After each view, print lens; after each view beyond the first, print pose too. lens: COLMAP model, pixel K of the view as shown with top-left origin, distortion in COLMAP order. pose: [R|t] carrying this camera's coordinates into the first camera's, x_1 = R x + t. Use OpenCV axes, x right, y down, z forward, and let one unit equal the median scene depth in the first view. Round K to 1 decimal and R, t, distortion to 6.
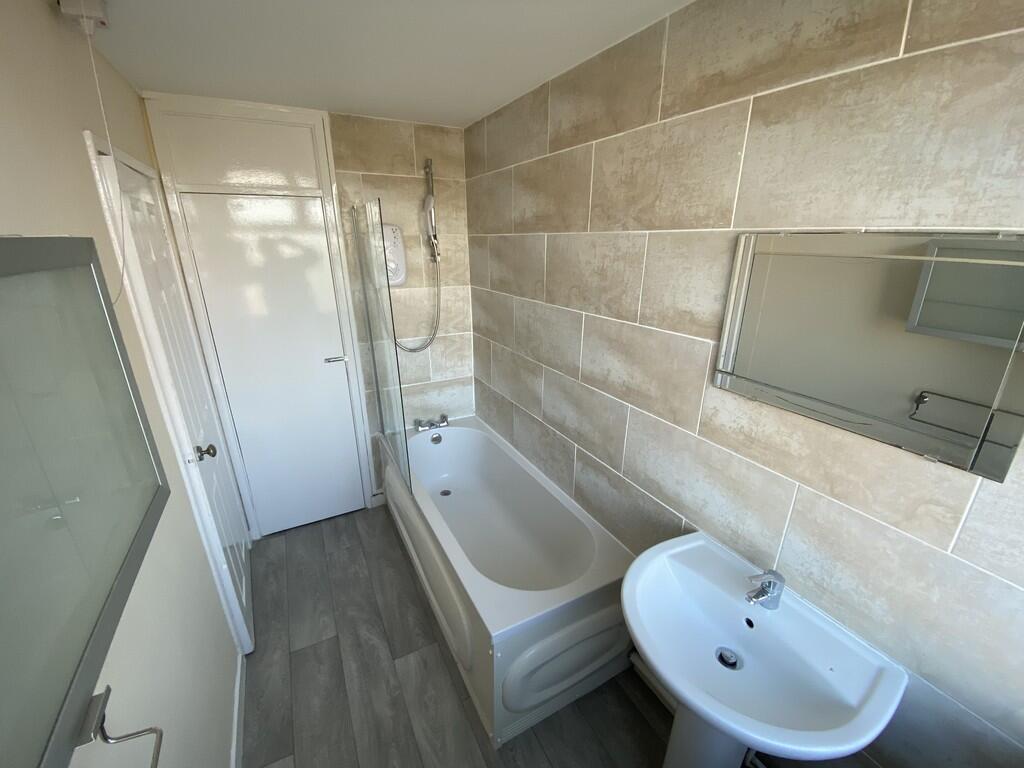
lens RADIAL K [[424.5, 0, 512.0], [0, 424.5, 384.0], [0, 0, 1]] dist [0.015806, -0.018187]
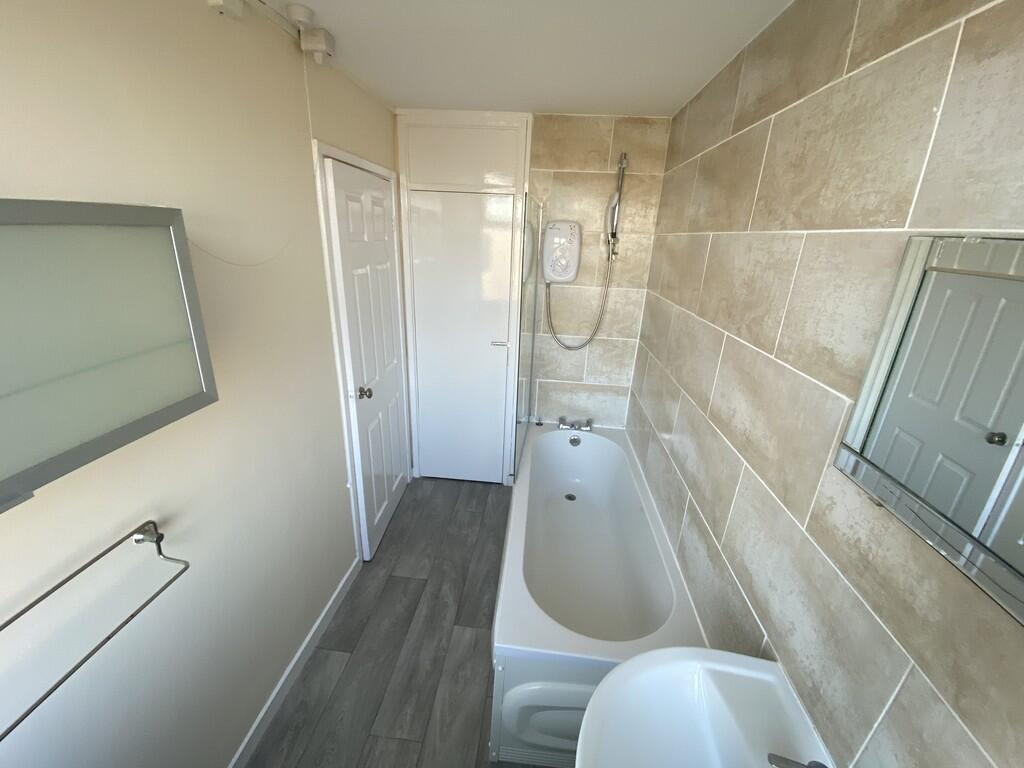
lens RADIAL K [[424.5, 0, 512.0], [0, 424.5, 384.0], [0, 0, 1]] dist [0.015806, -0.018187]
pose [[0.831812, 0.218842, -0.510095, 0.284470], [-0.222252, 0.973426, 0.055195, -0.033559], [0.508619, 0.067458, 0.858345, 0.130932]]
